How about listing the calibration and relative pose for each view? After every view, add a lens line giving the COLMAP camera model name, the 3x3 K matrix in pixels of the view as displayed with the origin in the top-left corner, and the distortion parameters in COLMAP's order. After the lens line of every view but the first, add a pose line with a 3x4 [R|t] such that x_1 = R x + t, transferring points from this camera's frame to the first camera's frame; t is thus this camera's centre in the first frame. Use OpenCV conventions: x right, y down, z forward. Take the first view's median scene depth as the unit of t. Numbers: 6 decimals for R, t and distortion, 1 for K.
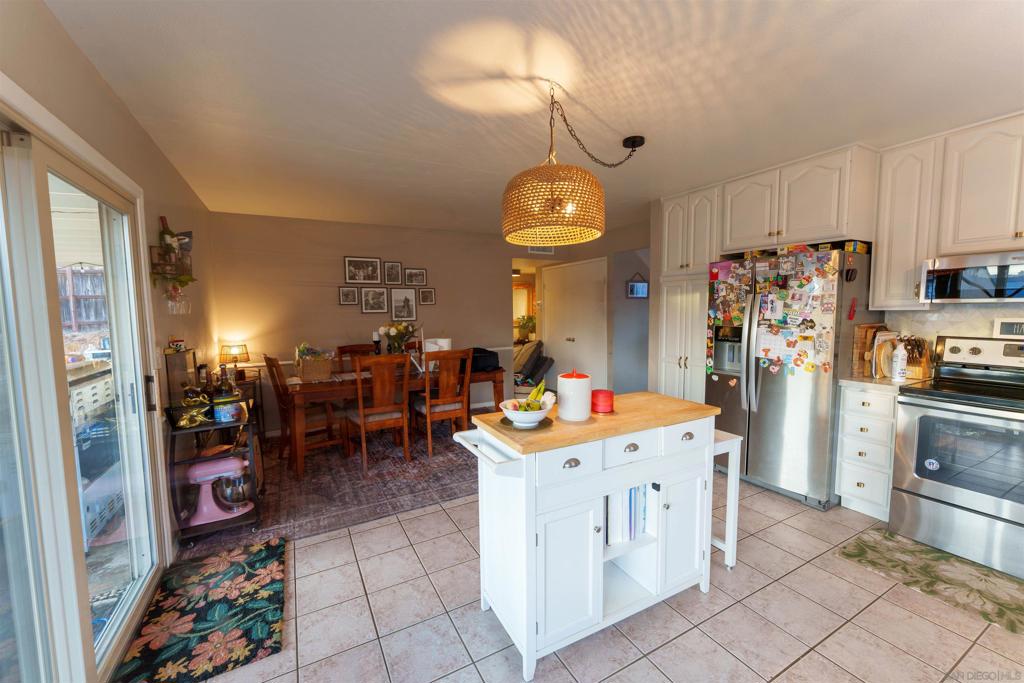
lens RADIAL K [[404.8, 0, 507.5], [0, 404.8, 338.9], [0, 0, 1]] dist [-0.003369, -0.000168]
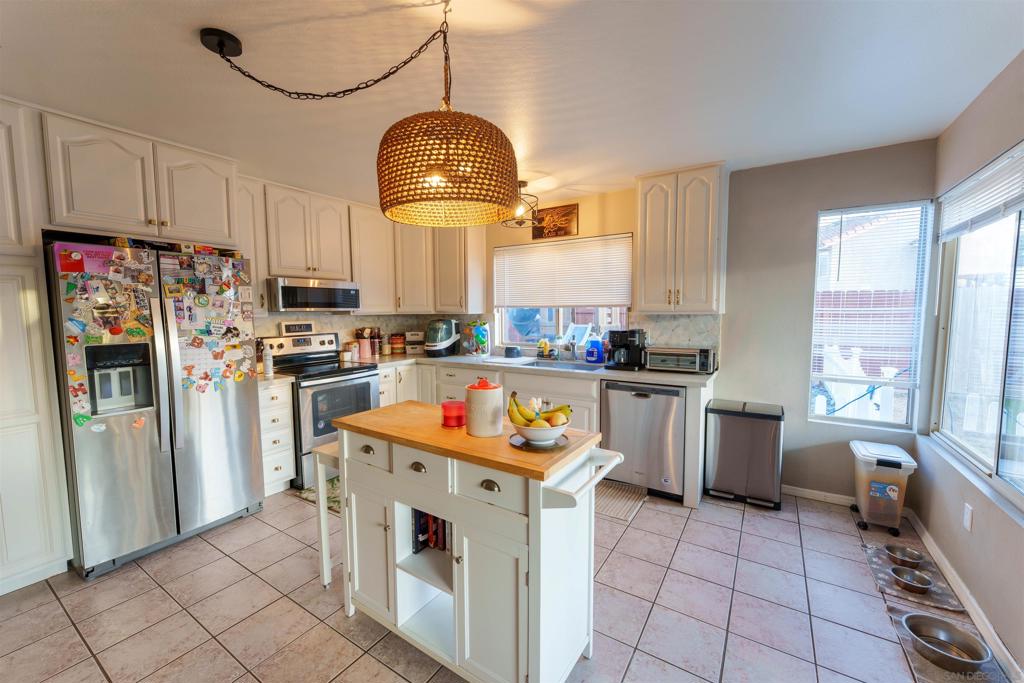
lens RADIAL K [[404.8, 0, 508.1], [0, 404.8, 342.3], [0, 0, 1]] dist [-0.003369, -0.000168]
pose [[-0.483661, -0.053172, 0.873639, -0.395215], [0.086333, 0.990387, 0.108073, -0.057626], [-0.870987, 0.127694, -0.474421, 0.848316]]
